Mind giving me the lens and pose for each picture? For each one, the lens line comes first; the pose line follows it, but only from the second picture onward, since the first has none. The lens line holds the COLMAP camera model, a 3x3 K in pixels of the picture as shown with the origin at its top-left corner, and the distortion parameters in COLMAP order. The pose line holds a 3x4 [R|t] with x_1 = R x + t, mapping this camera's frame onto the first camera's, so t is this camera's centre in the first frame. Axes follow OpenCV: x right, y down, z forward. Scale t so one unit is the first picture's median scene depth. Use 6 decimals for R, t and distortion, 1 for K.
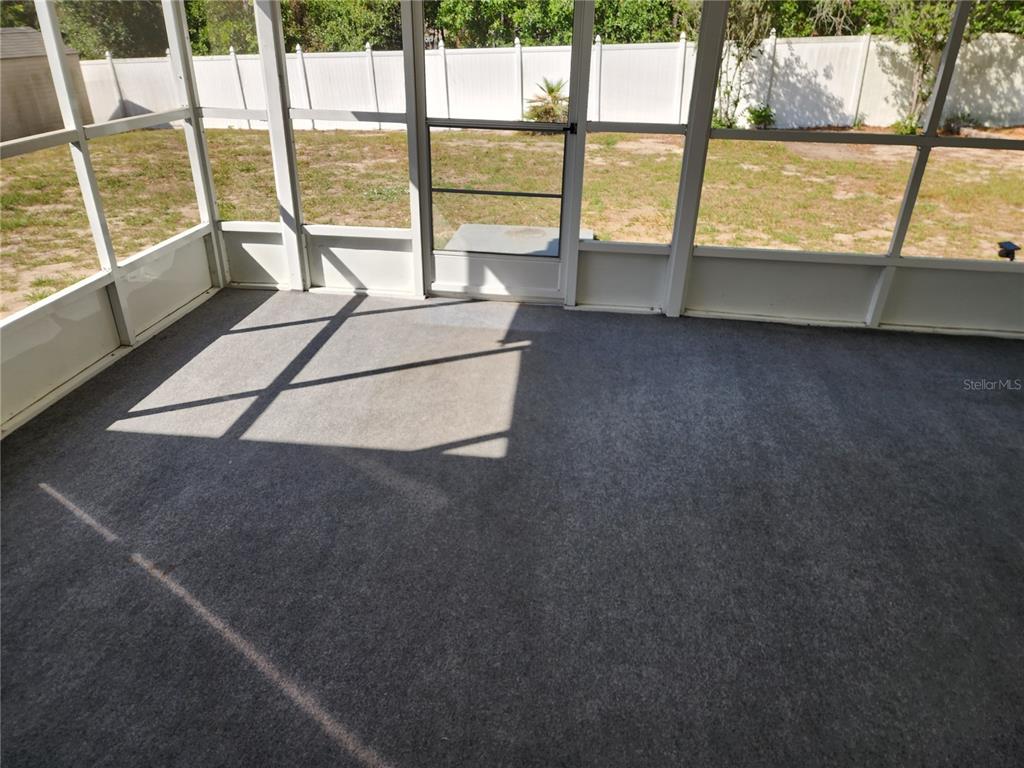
lens RADIAL K [[701.9, 0, 512.0], [0, 701.9, 384.0], [0, 0, 1]] dist [0.005692, -0.022309]
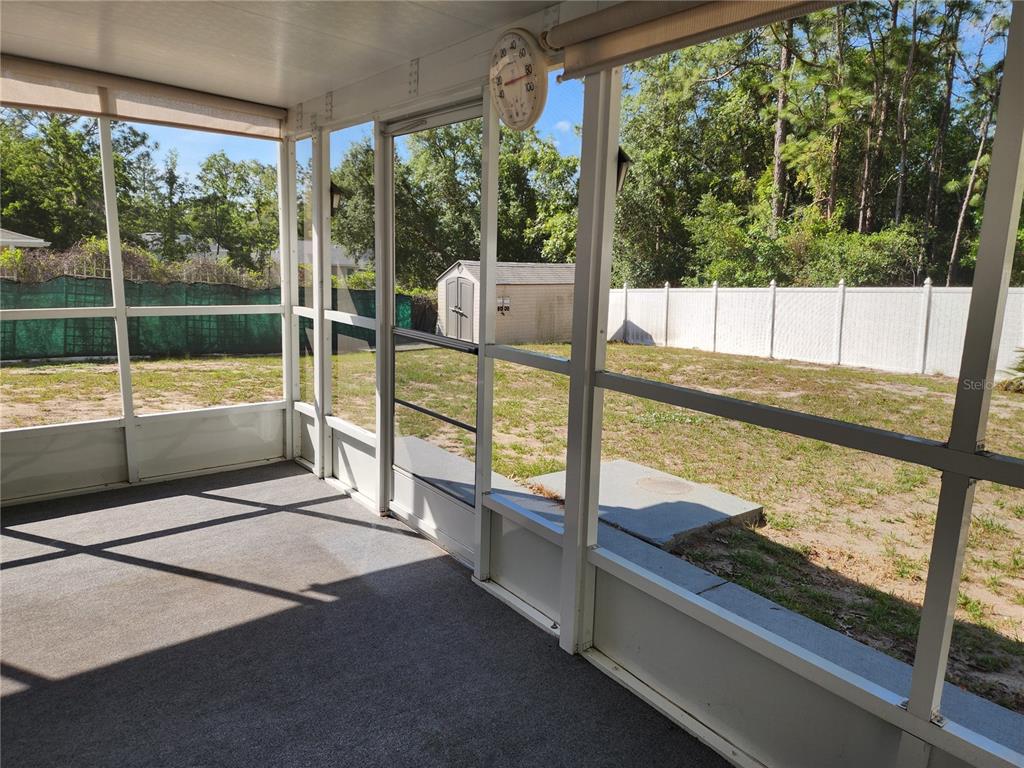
lens RADIAL K [[682.3, 0, 508.8], [0, 682.3, 374.7], [0, 0, 1]] dist [0.082163, -0.075283]
pose [[0.699959, 0.115973, -0.704704, 0.589781], [-0.333918, 0.925376, -0.179380, -0.191969], [0.631313, 0.360872, 0.686451, 0.467198]]
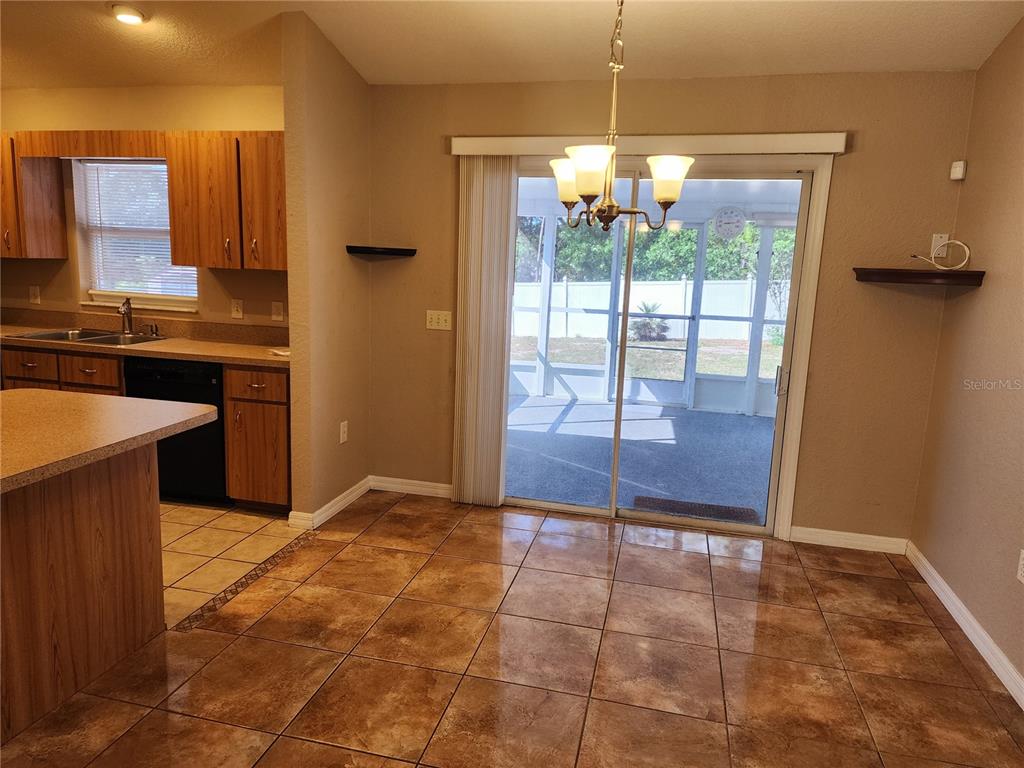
lens RADIAL K [[682.3, 0, 508.8], [0, 682.3, 374.7], [0, 0, 1]] dist [0.082163, -0.075283]
pose [[0.992804, 0.039516, -0.113042, -0.193892], [-0.072162, 0.950758, -0.301415, 0.390968], [0.095565, 0.307404, 0.946768, -0.800134]]
